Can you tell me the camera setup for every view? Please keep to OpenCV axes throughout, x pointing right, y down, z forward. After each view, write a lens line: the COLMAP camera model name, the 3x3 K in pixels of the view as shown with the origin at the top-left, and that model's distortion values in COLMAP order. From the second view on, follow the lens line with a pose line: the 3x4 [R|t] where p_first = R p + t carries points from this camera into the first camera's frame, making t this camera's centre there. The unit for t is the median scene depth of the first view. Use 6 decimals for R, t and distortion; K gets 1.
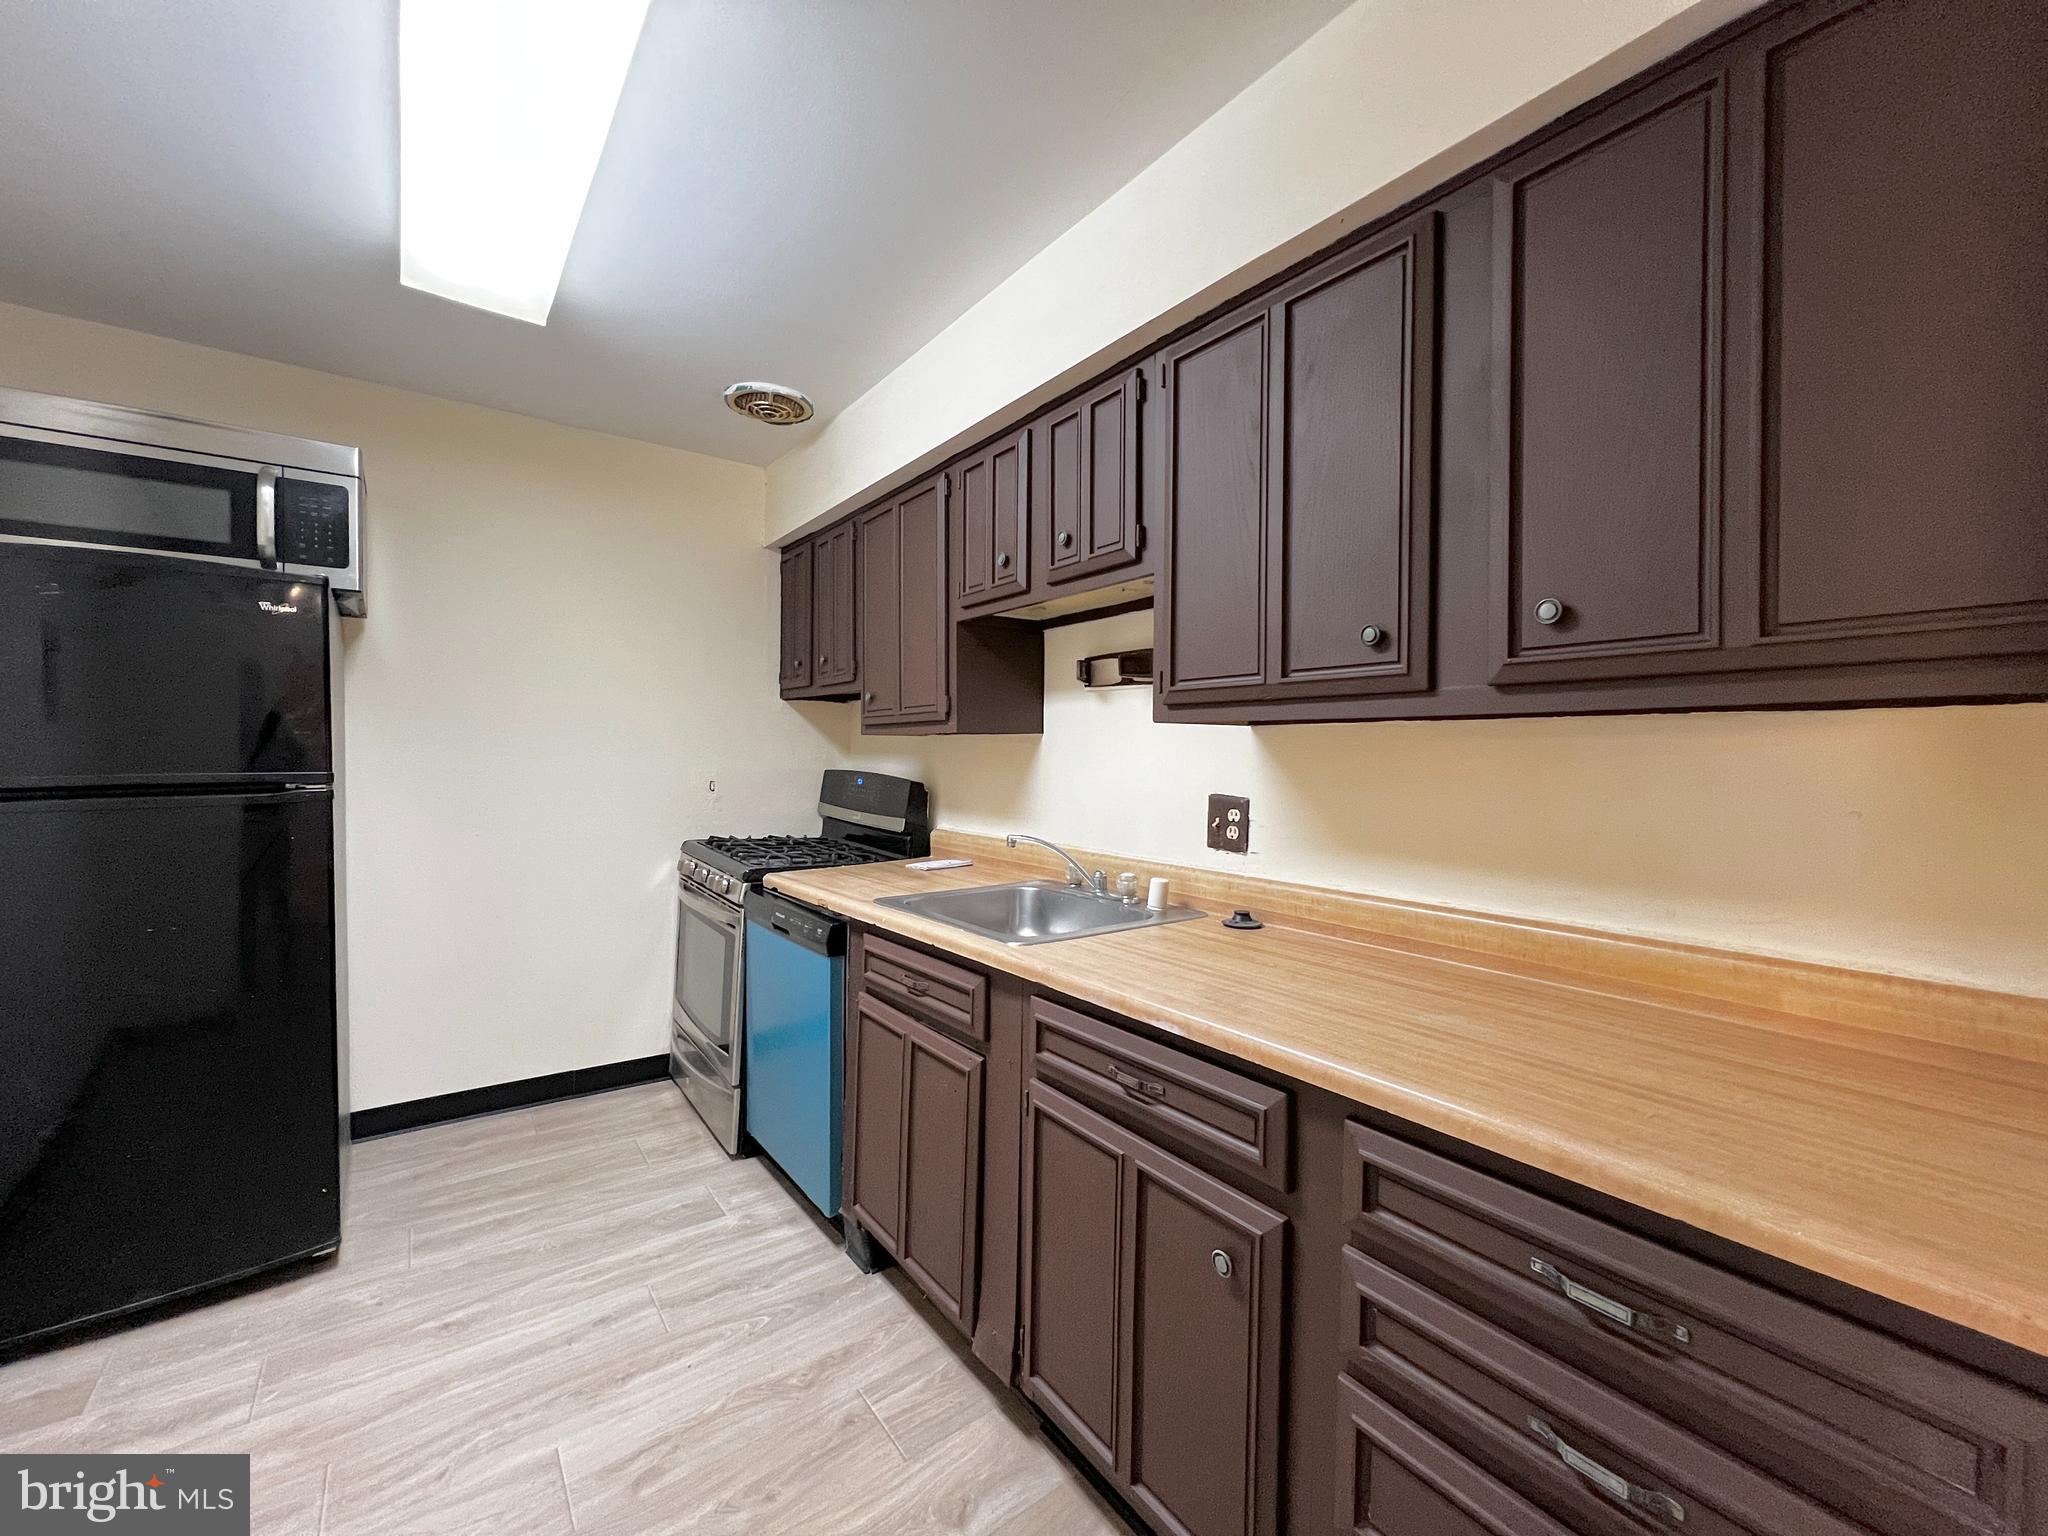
lens RADIAL K [[820.1, 0, 1018.4], [0, 820.1, 761.6], [0, 0, 1]] dist [-0.000893, 0.000136]
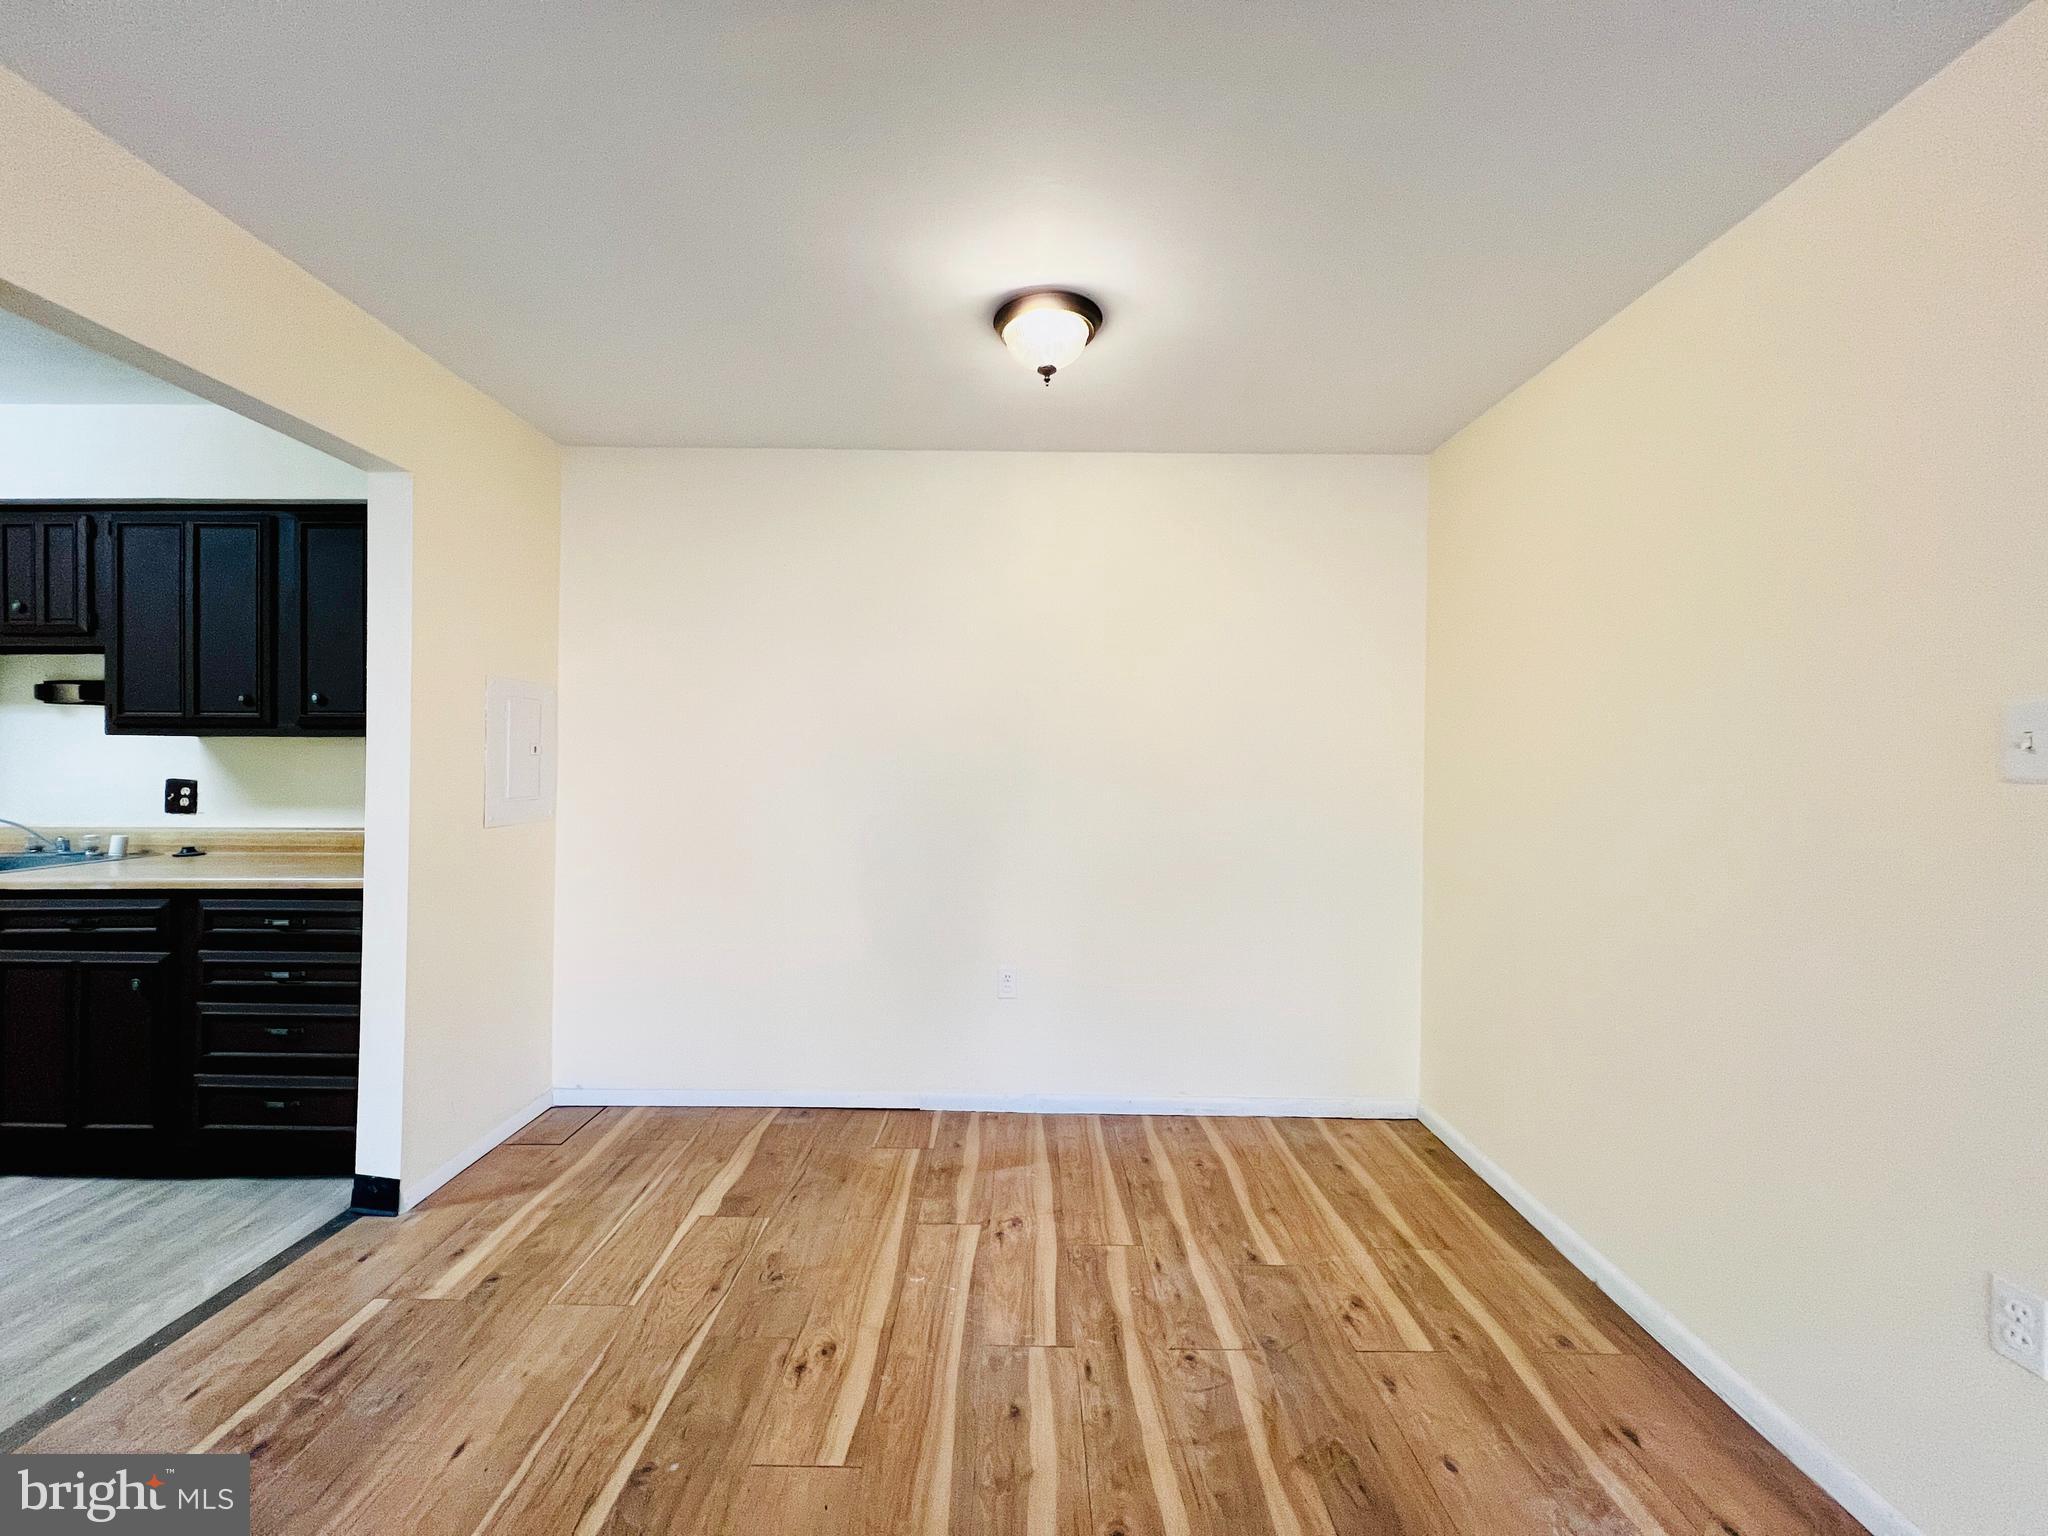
lens RADIAL K [[820.1, 0, 1019.0], [0, 820.1, 762.0], [0, 0, 1]] dist [-0.000893, 0.000136]
pose [[0.590453, -0.009611, 0.807015, -0.074039], [0.008427, 0.999948, 0.005744, 0.013195], [-0.807028, 0.003409, 0.590503, -1.338352]]
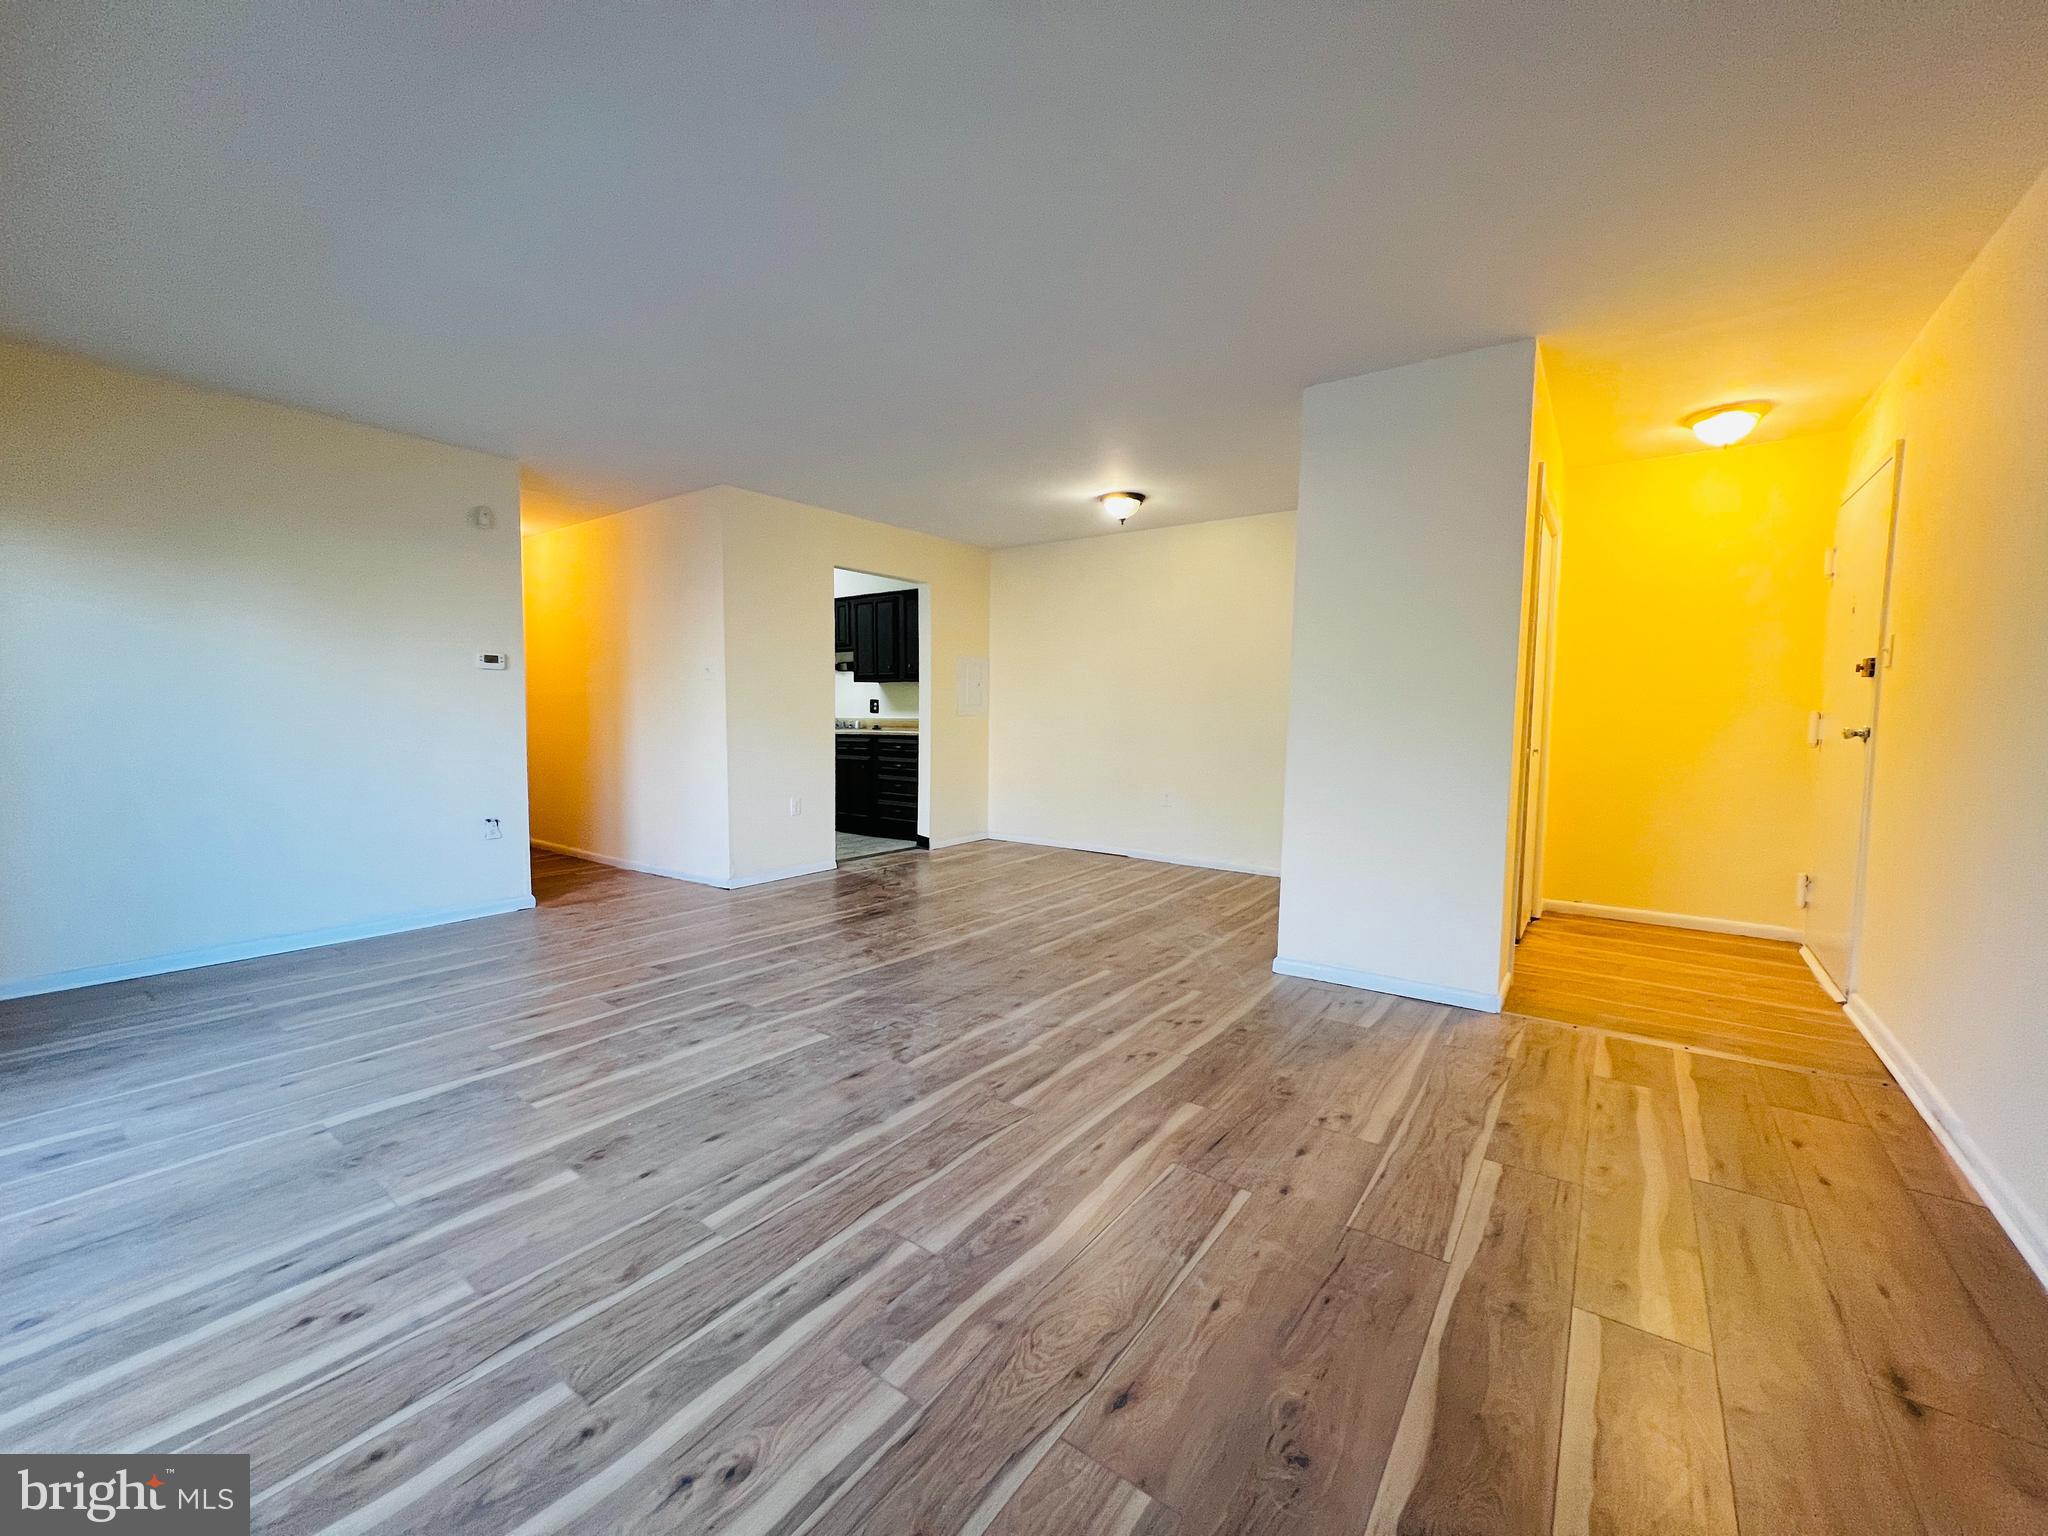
lens RADIAL K [[820.1, 0, 1017.6], [0, 820.1, 751.2], [0, 0, 1]] dist [-0.000893, 0.000136]
pose [[0.953482, -0.023685, 0.300519, -0.314662], [0.009695, 0.998802, 0.047960, 0.115686], [-0.301295, -0.042815, 0.952569, -3.302477]]
